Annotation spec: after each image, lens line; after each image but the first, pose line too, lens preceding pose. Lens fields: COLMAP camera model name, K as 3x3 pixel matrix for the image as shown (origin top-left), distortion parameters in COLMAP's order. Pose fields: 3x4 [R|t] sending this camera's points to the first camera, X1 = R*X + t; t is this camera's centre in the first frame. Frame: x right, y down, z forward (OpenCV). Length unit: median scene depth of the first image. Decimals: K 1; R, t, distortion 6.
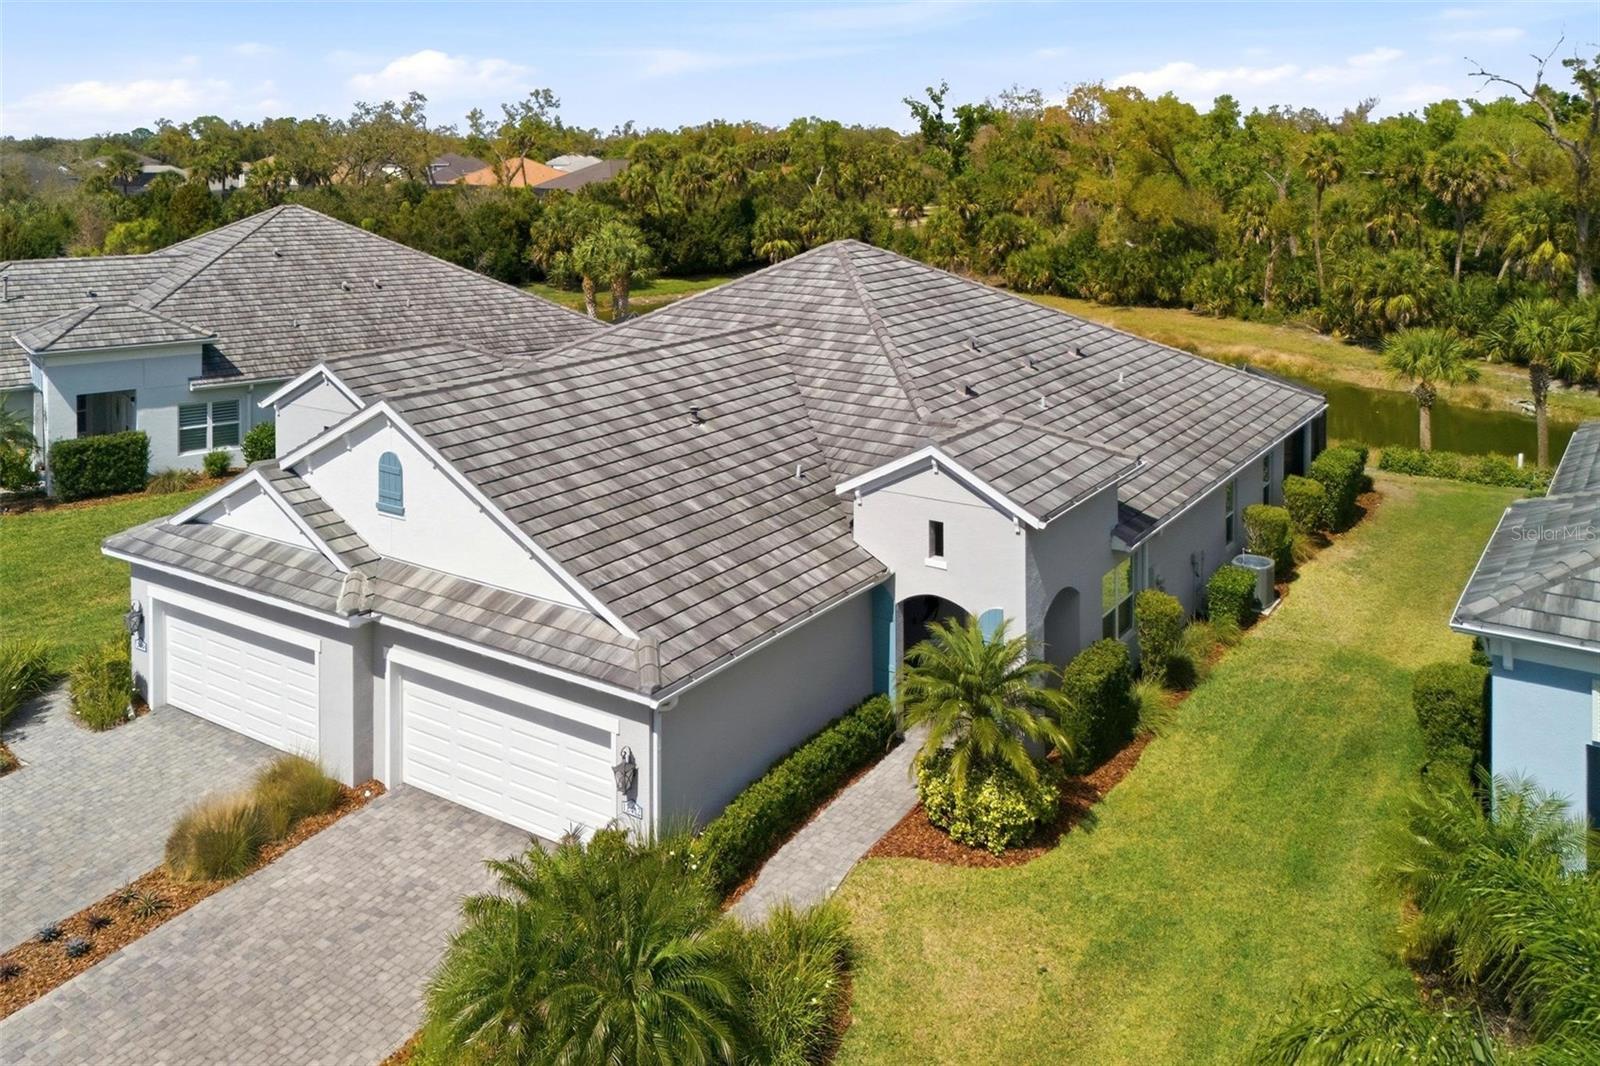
lens RADIAL K [[1380.8, 0, 796.9], [0, 1380.8, 256.6], [0, 0, 1]] dist [0.077479, -0.125676]
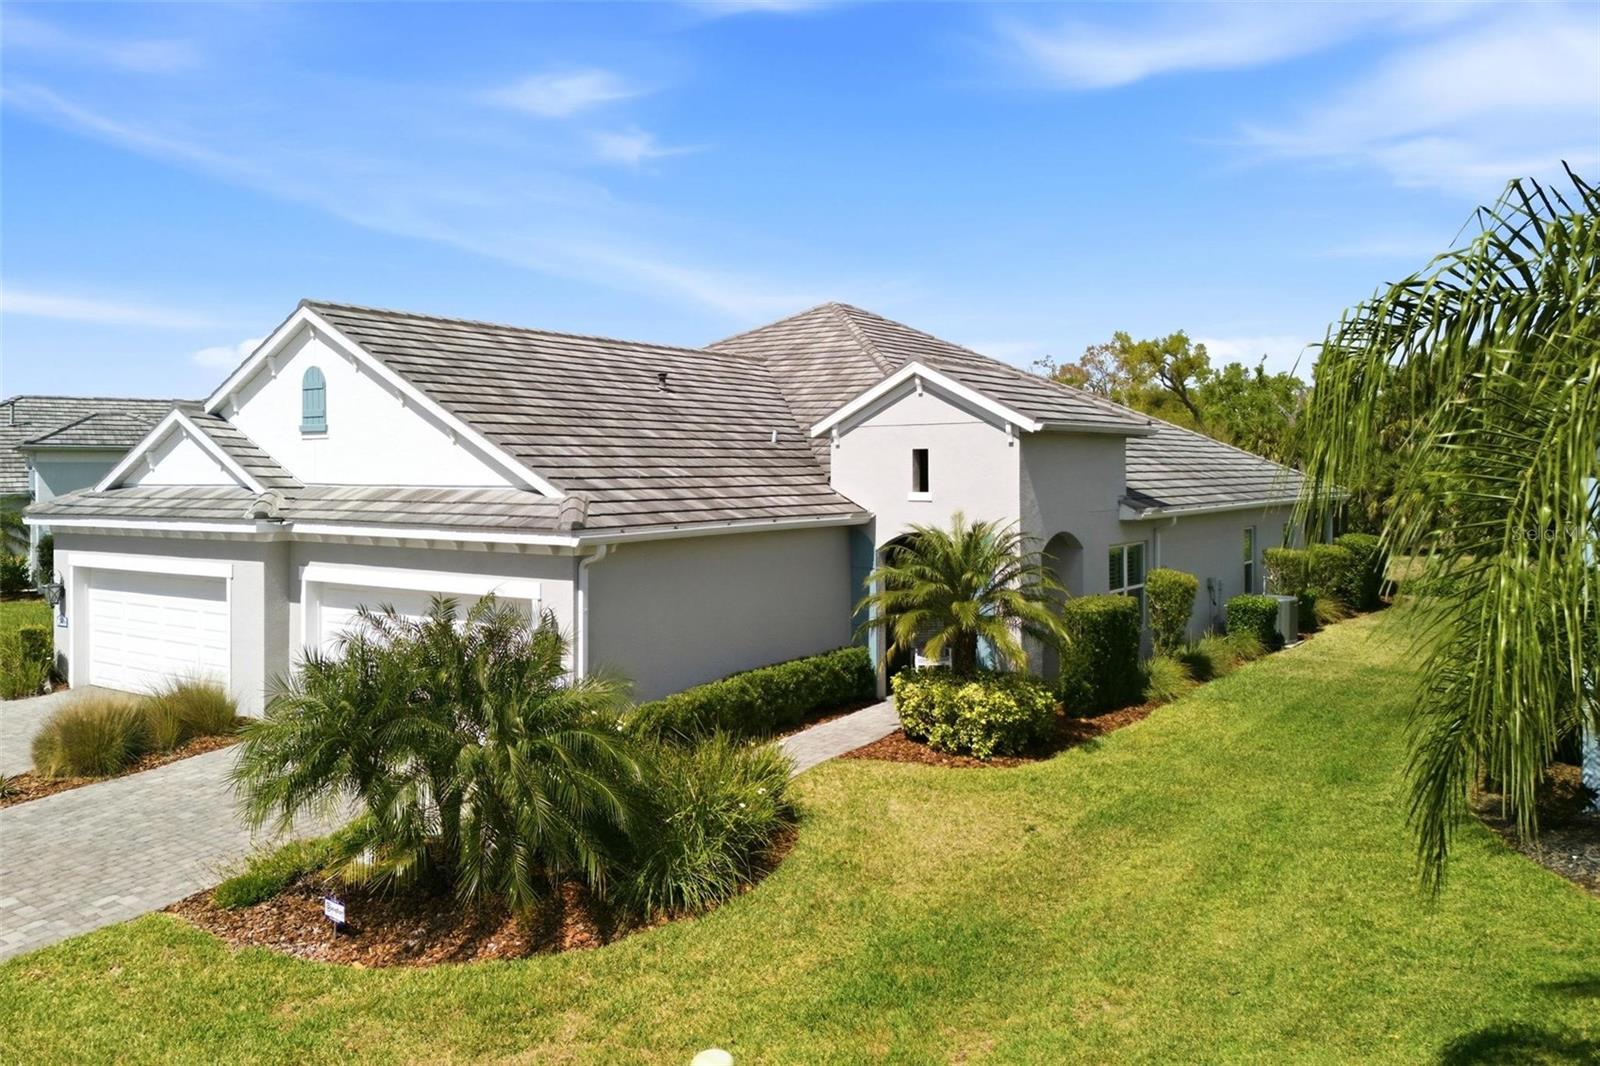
lens RADIAL K [[1298.8, 0, 800.0], [0, 1298.8, 533.0], [0, 0, 1]] dist [0.006027, -0.005269]
pose [[0.999669, -0.000827, -0.025711, 0.046148], [-0.000026, 0.999450, -0.033172, 0.283096], [0.025724, 0.033162, 0.999119, 0.171168]]
